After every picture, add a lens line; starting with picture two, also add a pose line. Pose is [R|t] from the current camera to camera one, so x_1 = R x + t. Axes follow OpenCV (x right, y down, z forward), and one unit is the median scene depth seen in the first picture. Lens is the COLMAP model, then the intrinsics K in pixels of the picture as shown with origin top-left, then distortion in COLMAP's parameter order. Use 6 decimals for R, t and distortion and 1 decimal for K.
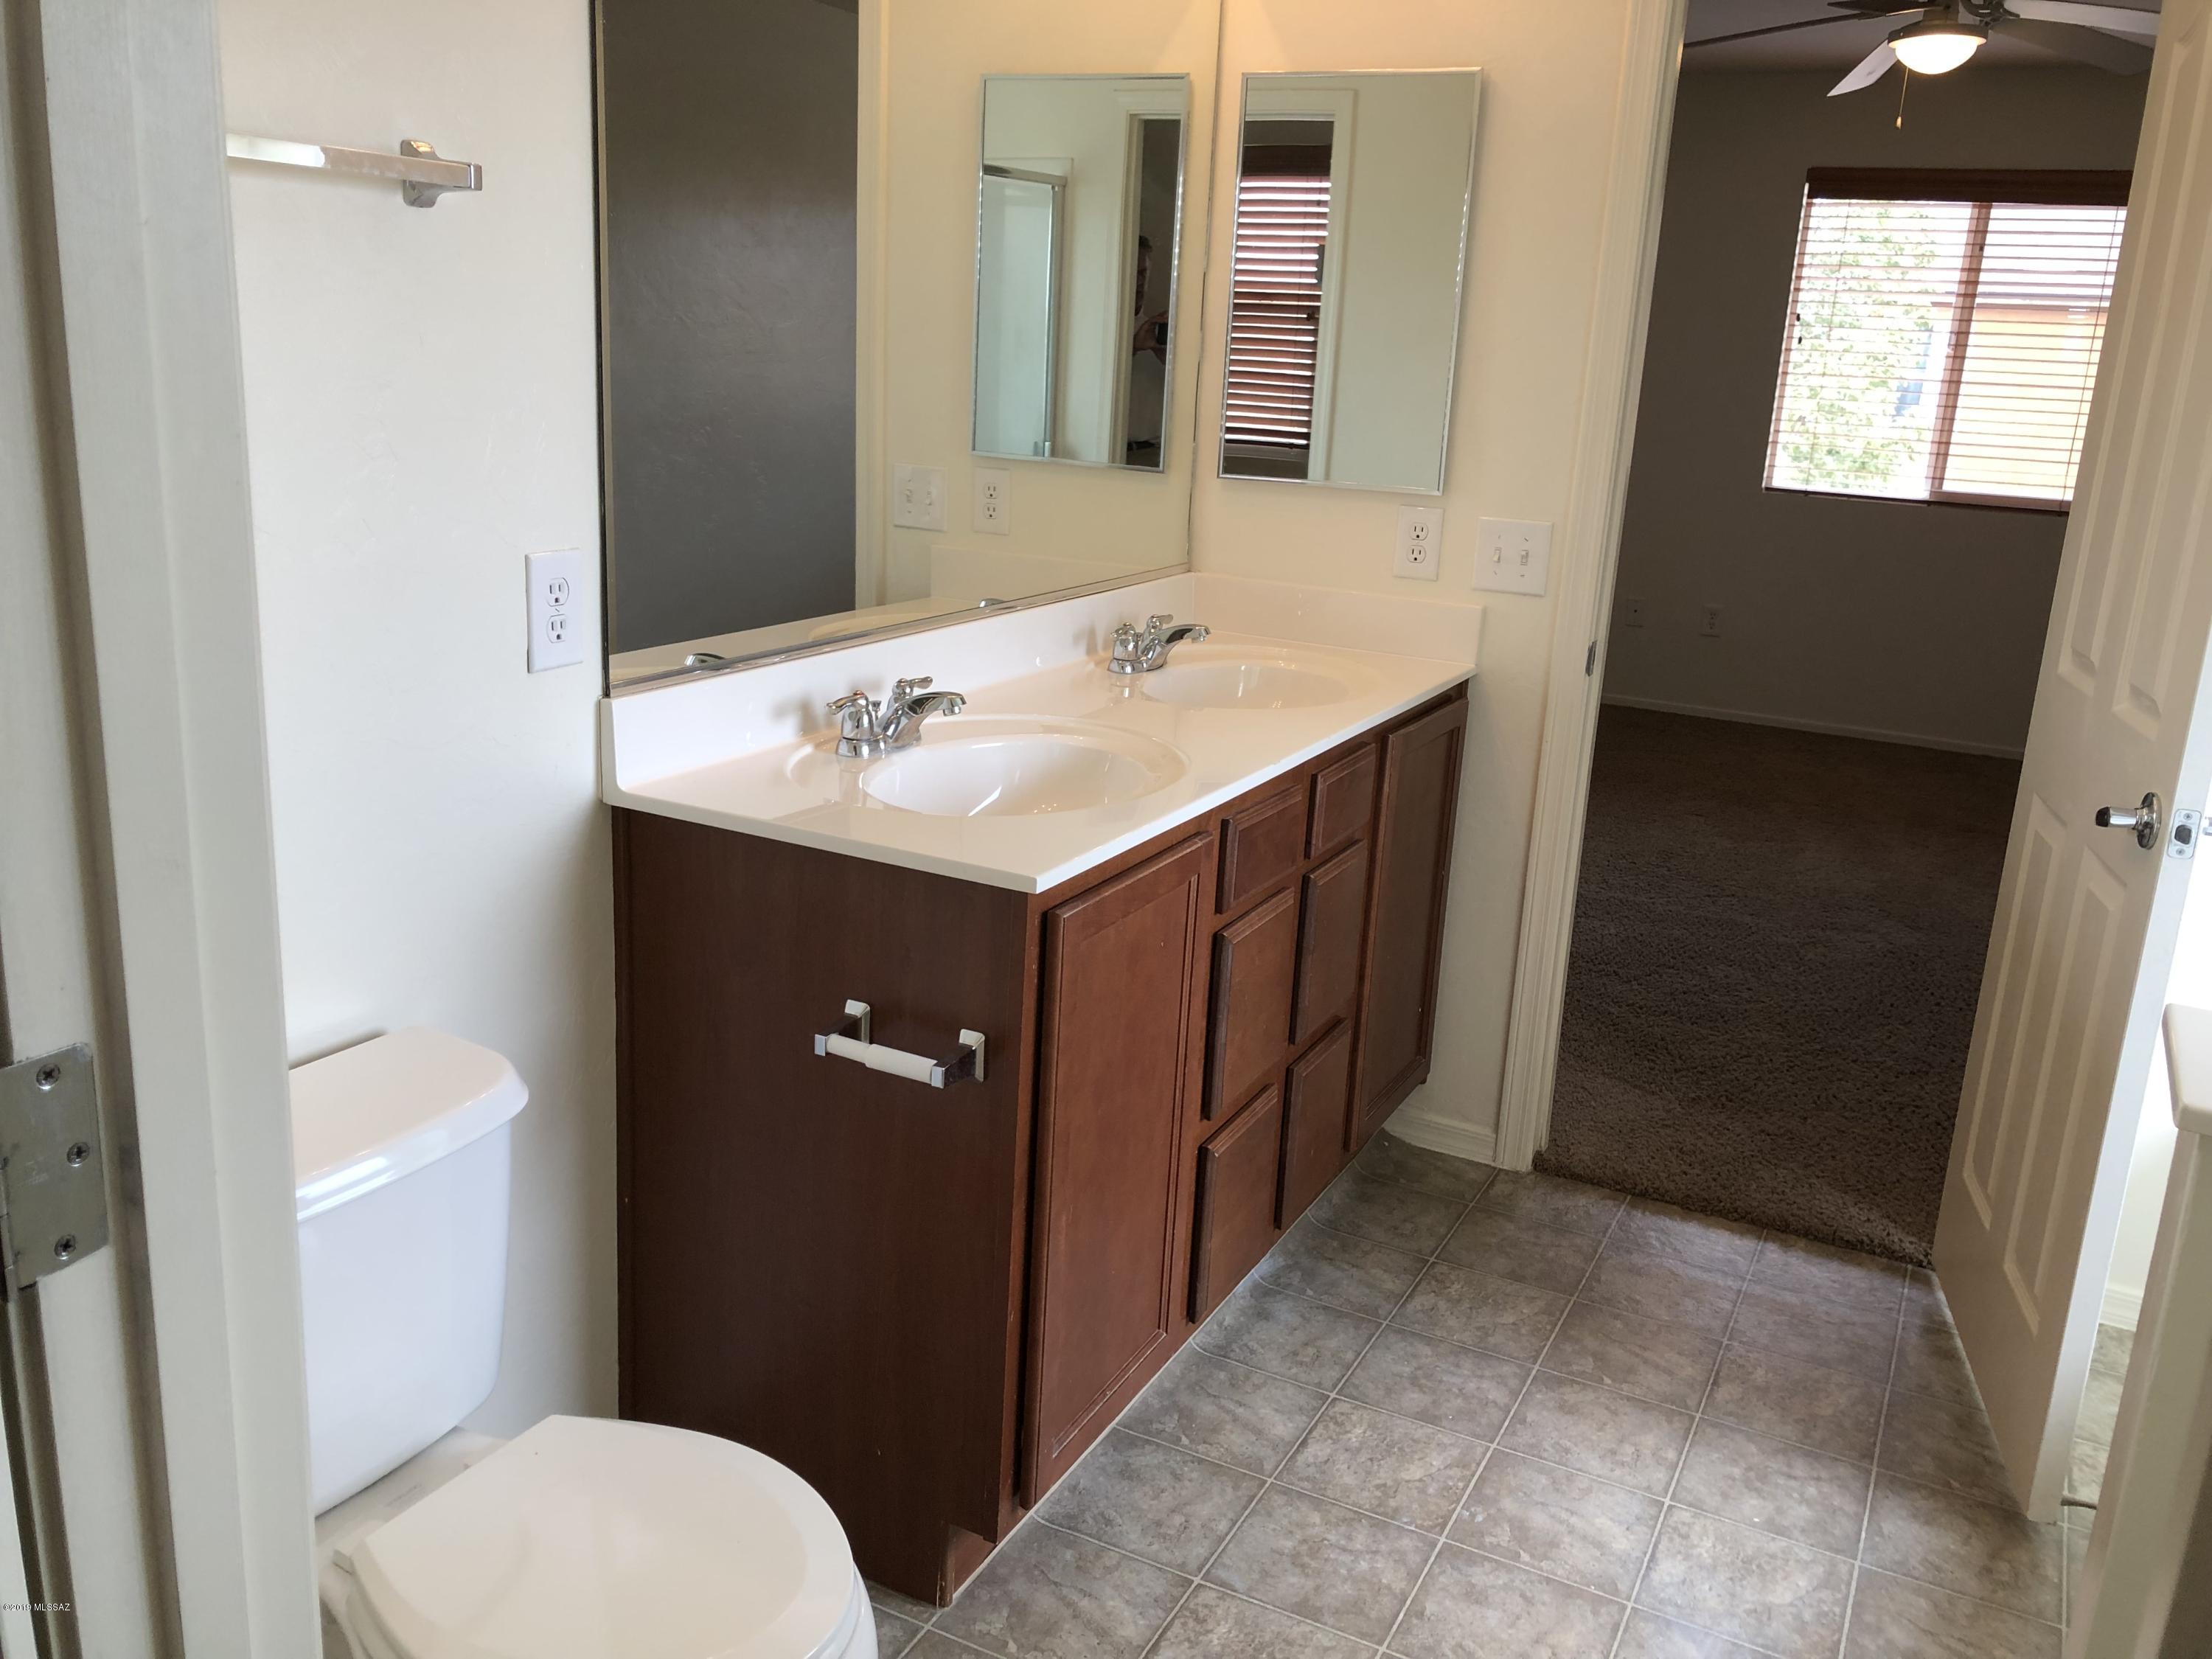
lens RADIAL K [[1800.7, 0, 1108.3], [0, 1800.7, 798.0], [0, 0, 1]] dist [0.013543, 0.002957]
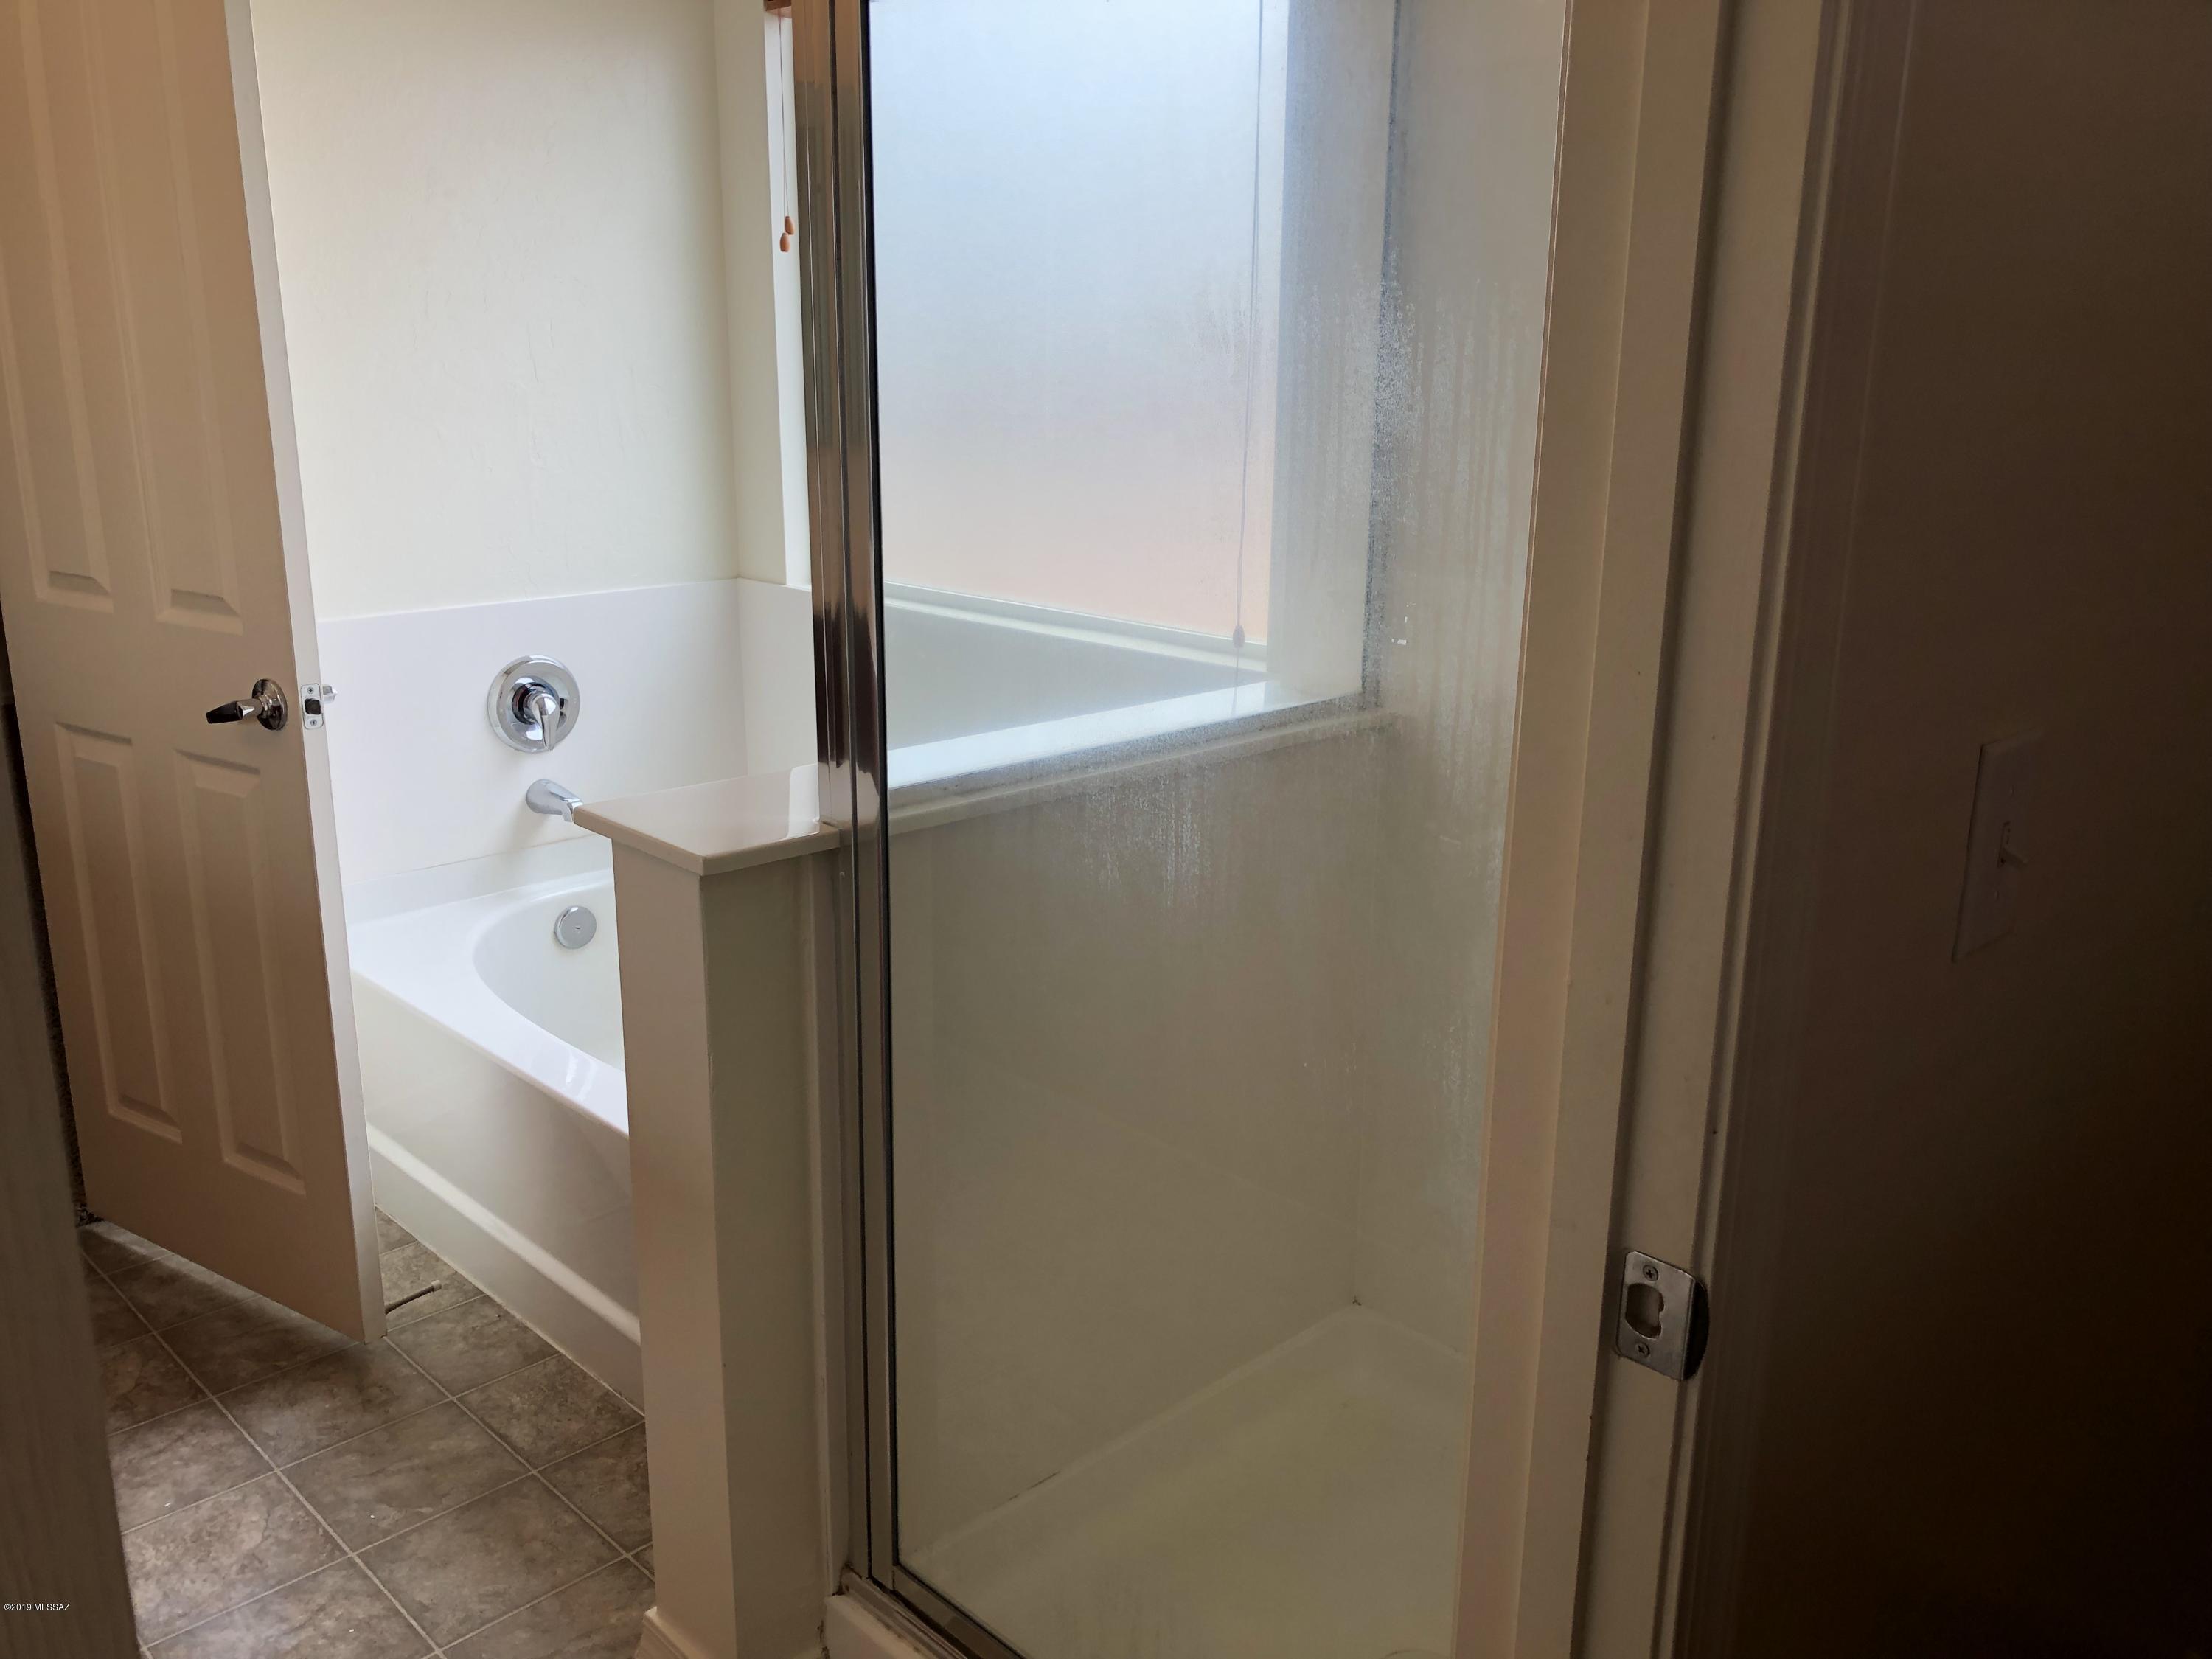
lens RADIAL K [[1843.8, 0, 1063.0], [0, 1843.8, 824.5], [0, 0, 1]] dist [0.052024, -0.076388]
pose [[0.328609, -0.298632, 0.896011, -0.280266], [0.247713, 0.942735, 0.223356, -0.048708], [-0.911402, 0.148557, 0.383766, 0.137825]]
